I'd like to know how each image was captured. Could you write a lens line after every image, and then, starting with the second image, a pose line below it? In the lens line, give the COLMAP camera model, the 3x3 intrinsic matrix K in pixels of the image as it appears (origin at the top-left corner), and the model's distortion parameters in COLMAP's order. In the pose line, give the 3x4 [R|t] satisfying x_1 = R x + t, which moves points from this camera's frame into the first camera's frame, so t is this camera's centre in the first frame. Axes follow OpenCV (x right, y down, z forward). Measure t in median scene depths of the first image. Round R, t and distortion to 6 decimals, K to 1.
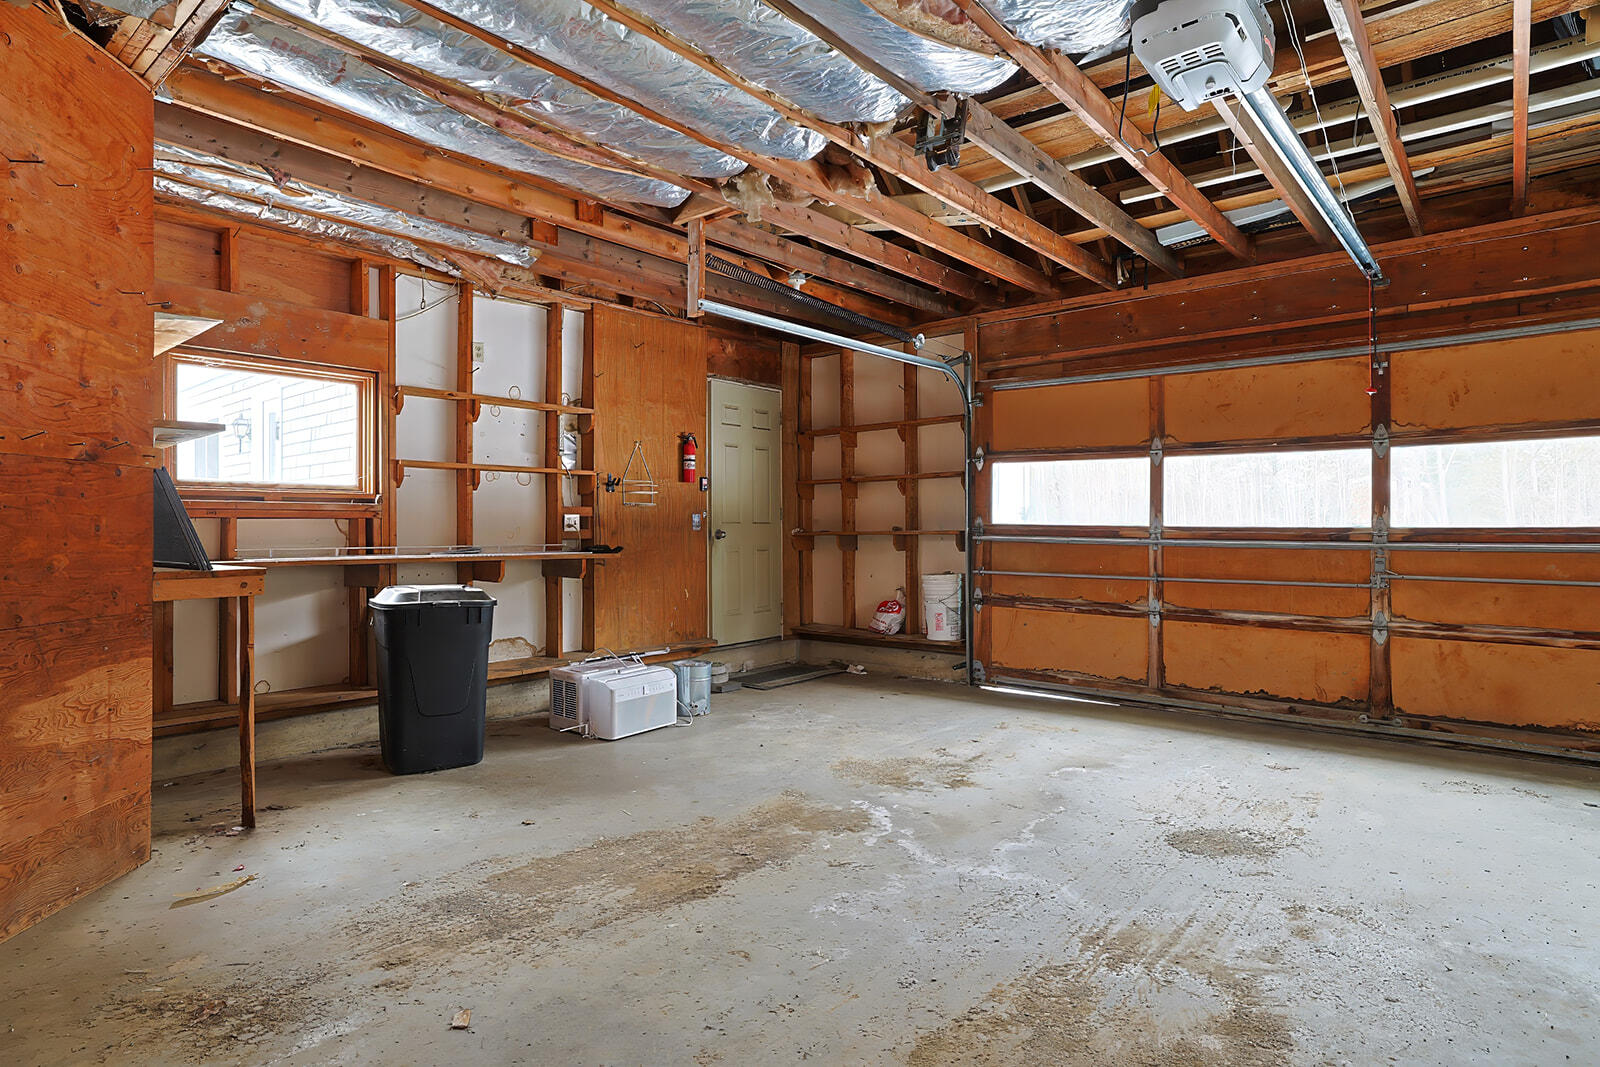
lens RADIAL K [[866.0, 0, 799.3], [0, 866.0, 530.1], [0, 0, 1]] dist [0.001602, 0.000671]
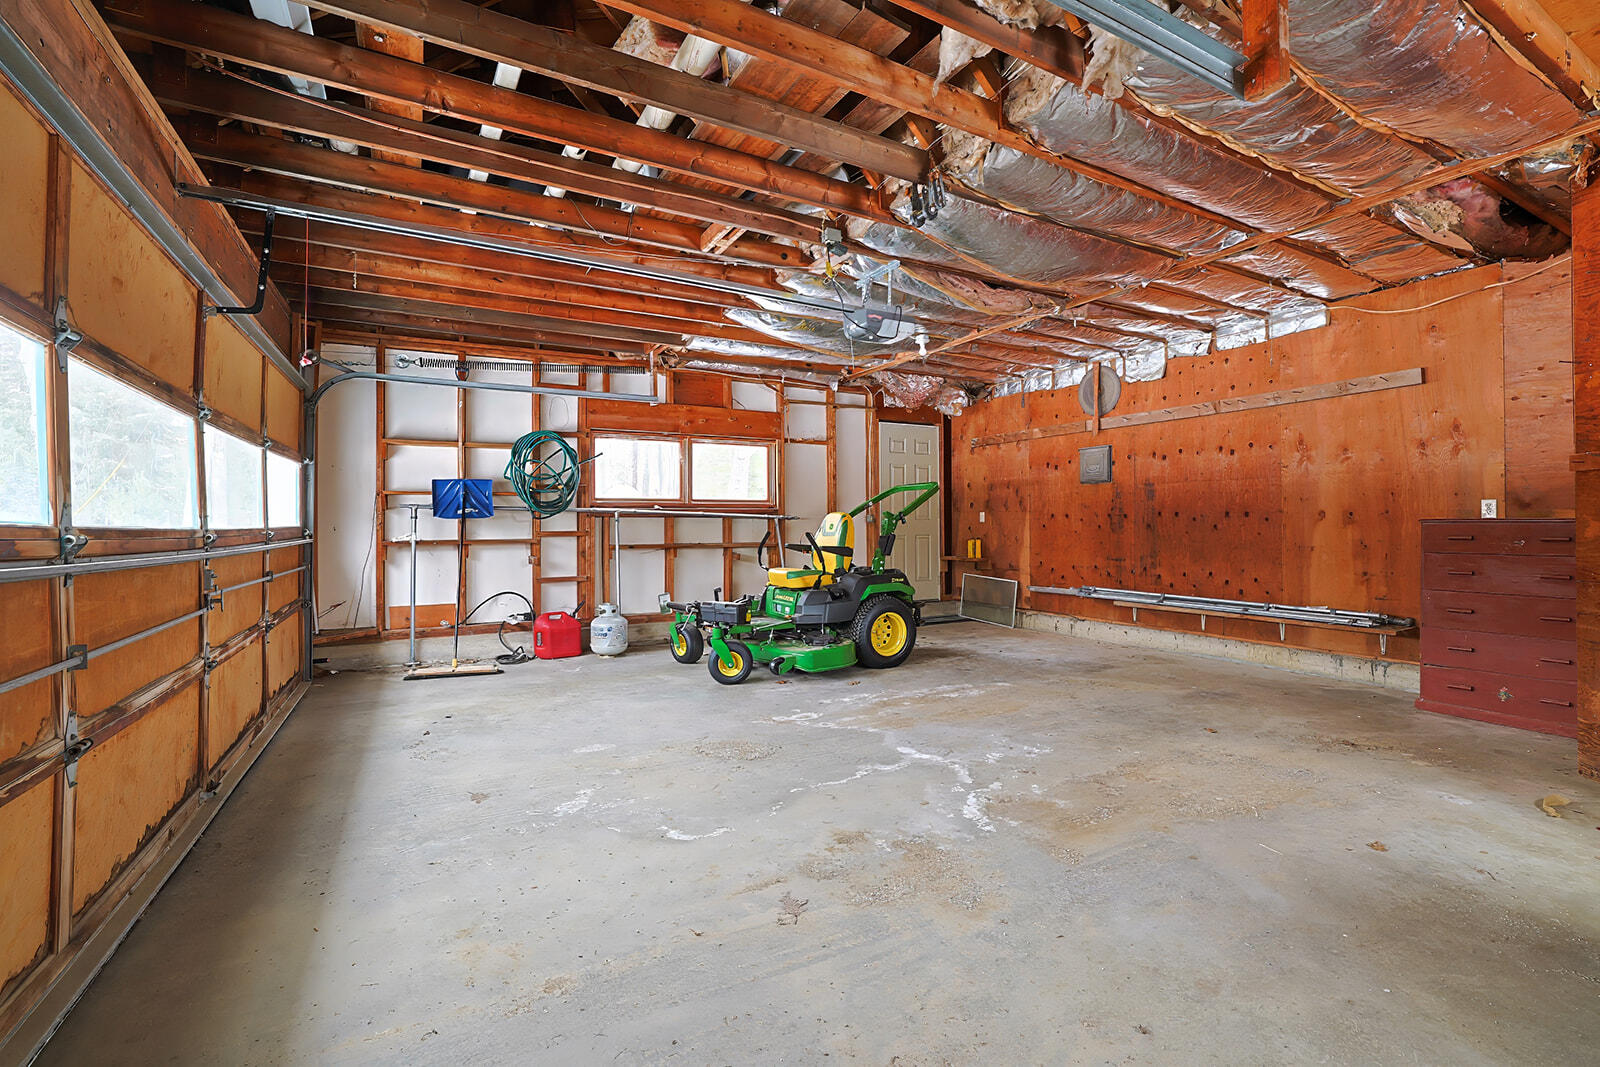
lens RADIAL K [[675.2, 0, 796.0], [0, 675.2, 527.1], [0, 0, 1]] dist [0.000493, -0.000042]
pose [[-0.930734, 0.004840, 0.365665, -0.004618], [0.005006, 0.999987, -0.000493, -0.001231], [-0.365663, 0.001372, -0.930746, 1.810449]]
